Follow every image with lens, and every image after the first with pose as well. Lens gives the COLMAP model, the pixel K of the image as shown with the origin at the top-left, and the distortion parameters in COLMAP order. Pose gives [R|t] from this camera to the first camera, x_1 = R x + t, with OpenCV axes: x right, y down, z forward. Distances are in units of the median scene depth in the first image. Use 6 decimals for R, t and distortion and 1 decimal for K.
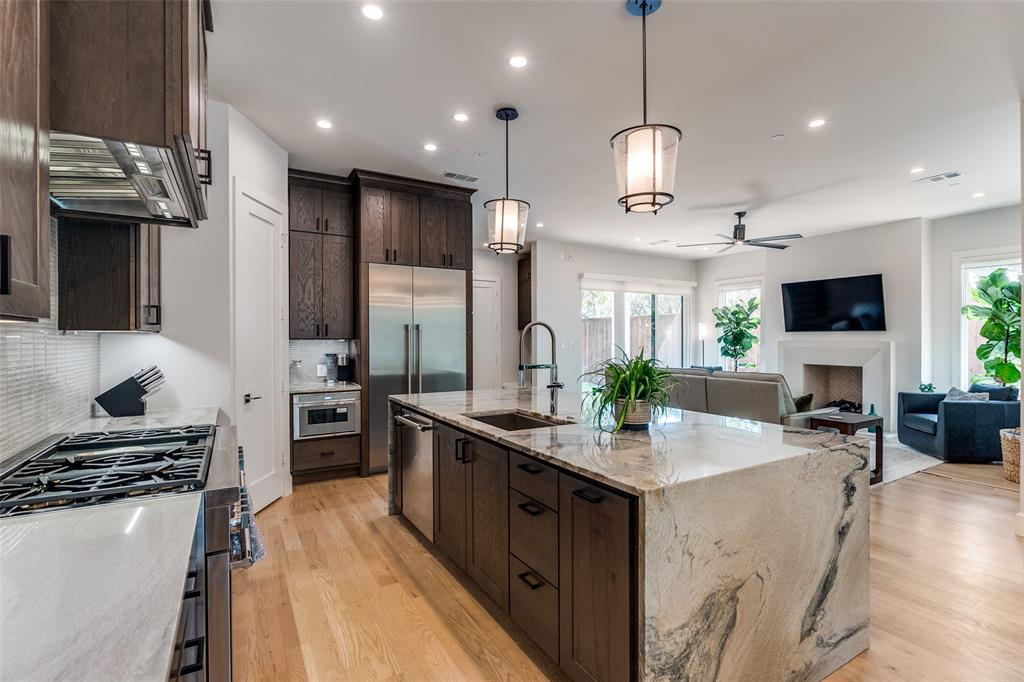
lens RADIAL K [[484.9, 0, 505.9], [0, 484.9, 342.0], [0, 0, 1]] dist [-0.001228, -0.001591]
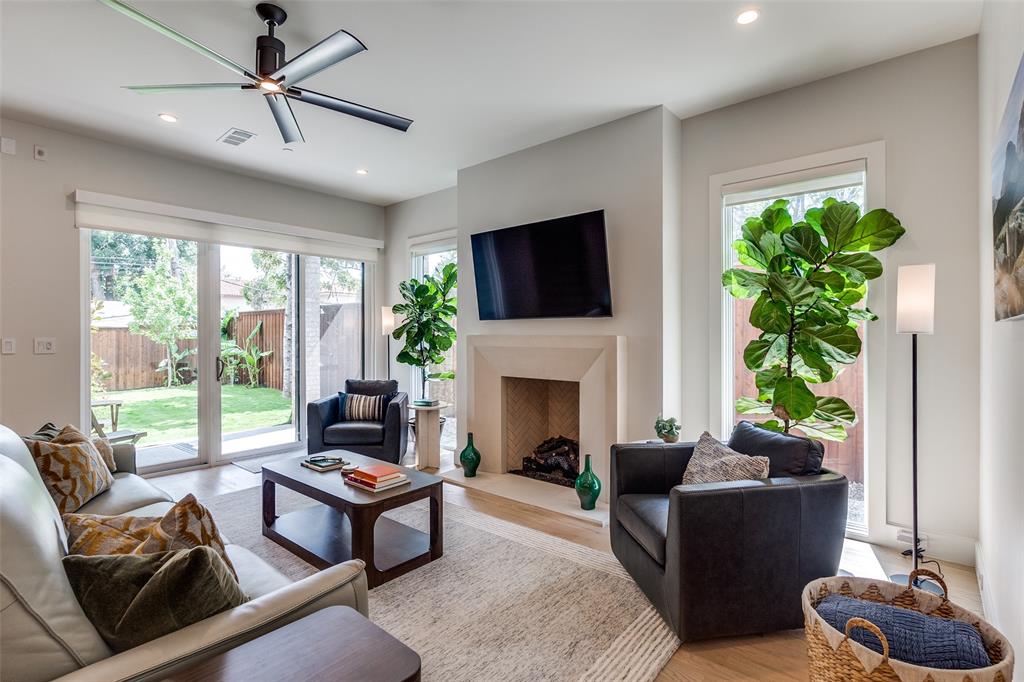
lens RADIAL K [[484.9, 0, 519.4], [0, 484.9, 336.8], [0, 0, 1]] dist [-0.001228, -0.001591]
pose [[0.942934, 0.000206, 0.332979, 0.560516], [0.001549, 0.999986, -0.005003, 0.002671], [-0.332976, 0.005233, 0.942921, 0.577677]]
